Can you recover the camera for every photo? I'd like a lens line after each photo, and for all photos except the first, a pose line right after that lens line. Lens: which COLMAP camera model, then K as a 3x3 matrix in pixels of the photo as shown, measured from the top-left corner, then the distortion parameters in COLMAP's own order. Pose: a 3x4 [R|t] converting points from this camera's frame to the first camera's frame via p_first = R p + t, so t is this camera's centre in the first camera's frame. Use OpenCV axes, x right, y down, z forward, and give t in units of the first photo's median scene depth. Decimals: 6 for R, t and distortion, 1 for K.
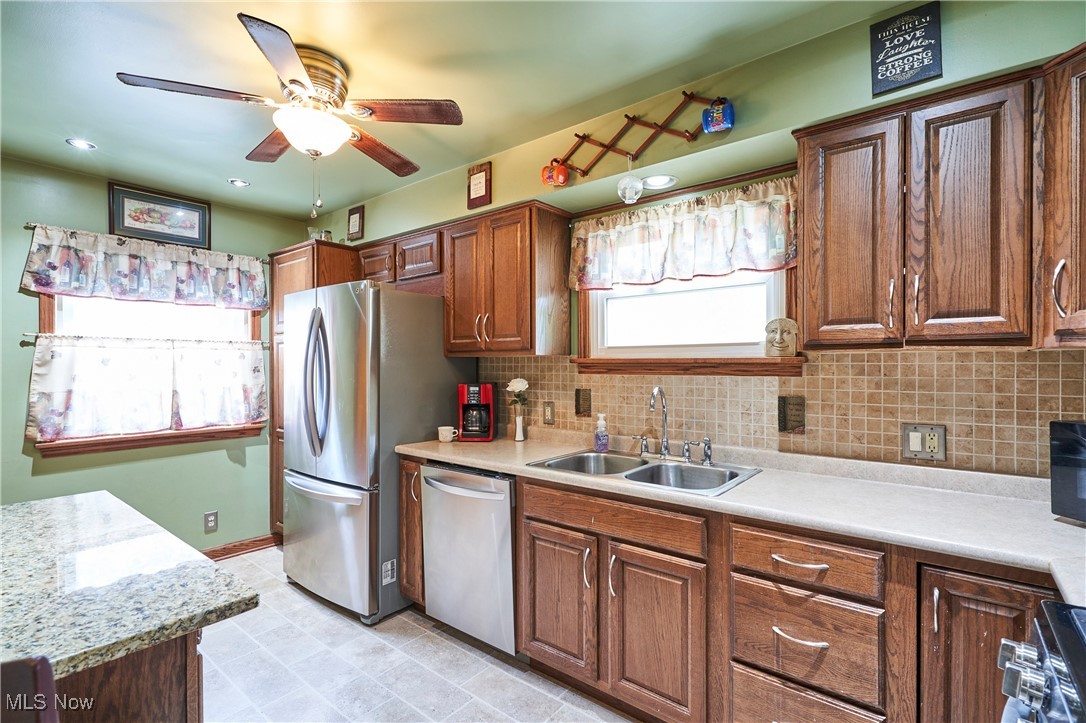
lens RADIAL K [[502.2, 0, 546.3], [0, 502.2, 365.6], [0, 0, 1]] dist [0.003769, 0.000184]
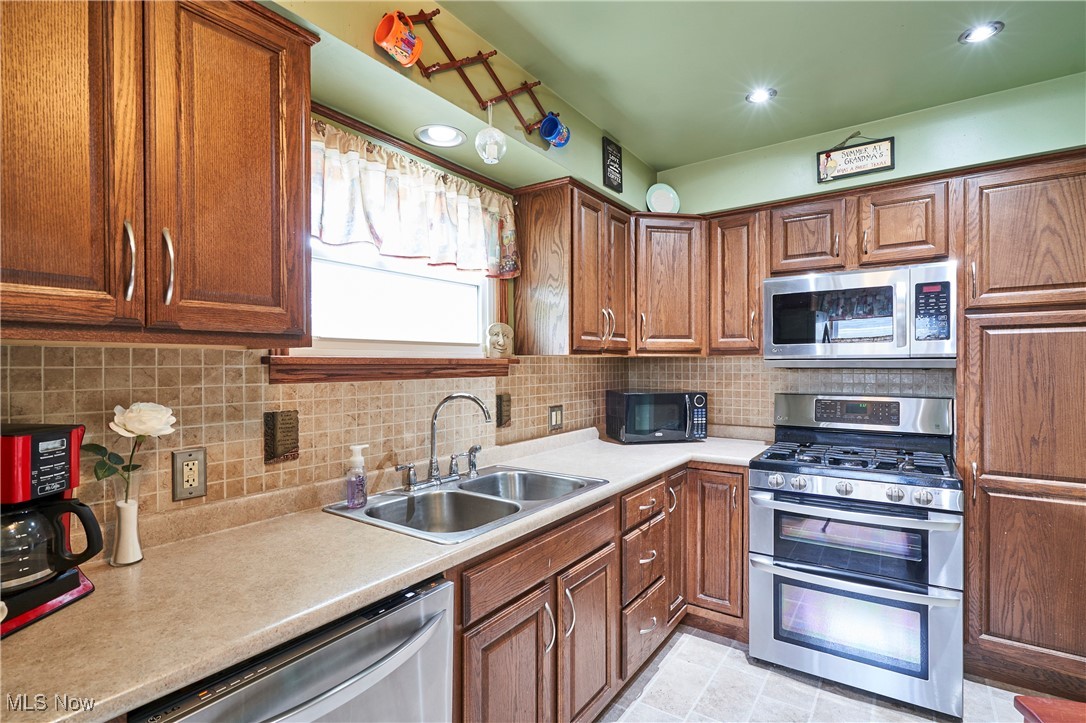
lens RADIAL K [[524.1, 0, 543.4], [0, 524.1, 366.3], [0, 0, 1]] dist [-0.008910, 0.002331]
pose [[-0.063600, 0.001753, 0.997974, -0.560284], [0.012612, 0.999920, -0.000953, 0.001535], [-0.997896, 0.012526, -0.063617, 0.817122]]
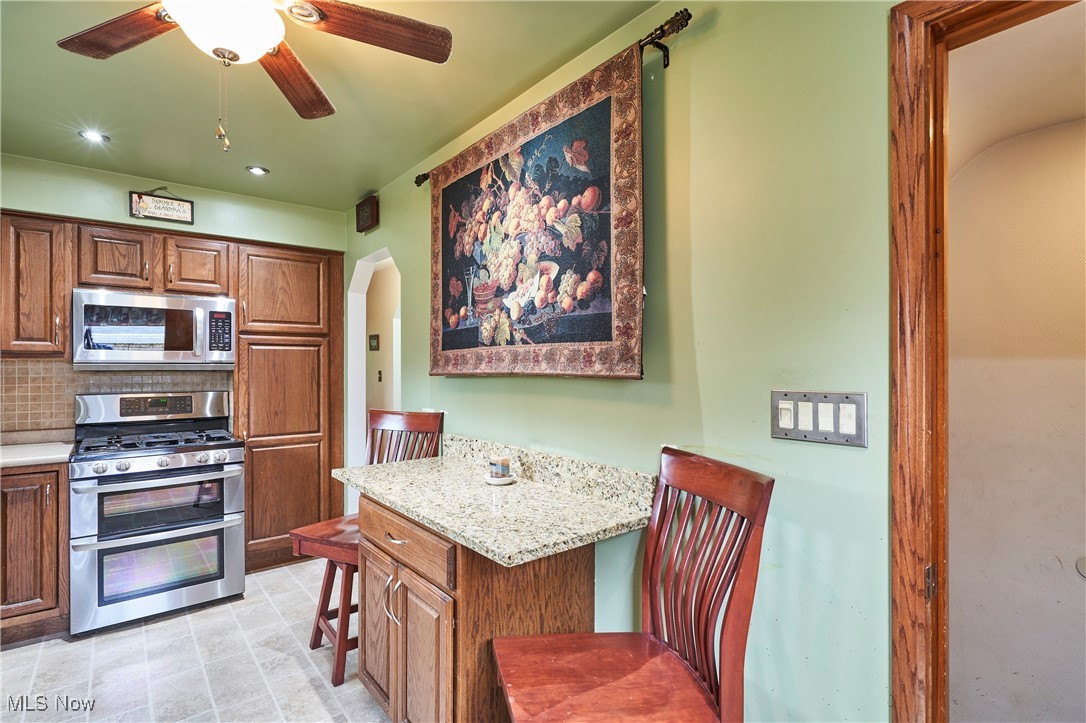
lens RADIAL K [[524.1, 0, 541.1], [0, 524.1, 367.3], [0, 0, 1]] dist [-0.008910, 0.002331]
pose [[-0.976976, 0.008800, 0.213170, -0.730864], [0.010160, 0.999934, 0.005284, 0.005517], [-0.213109, 0.007328, -0.977001, 1.124838]]
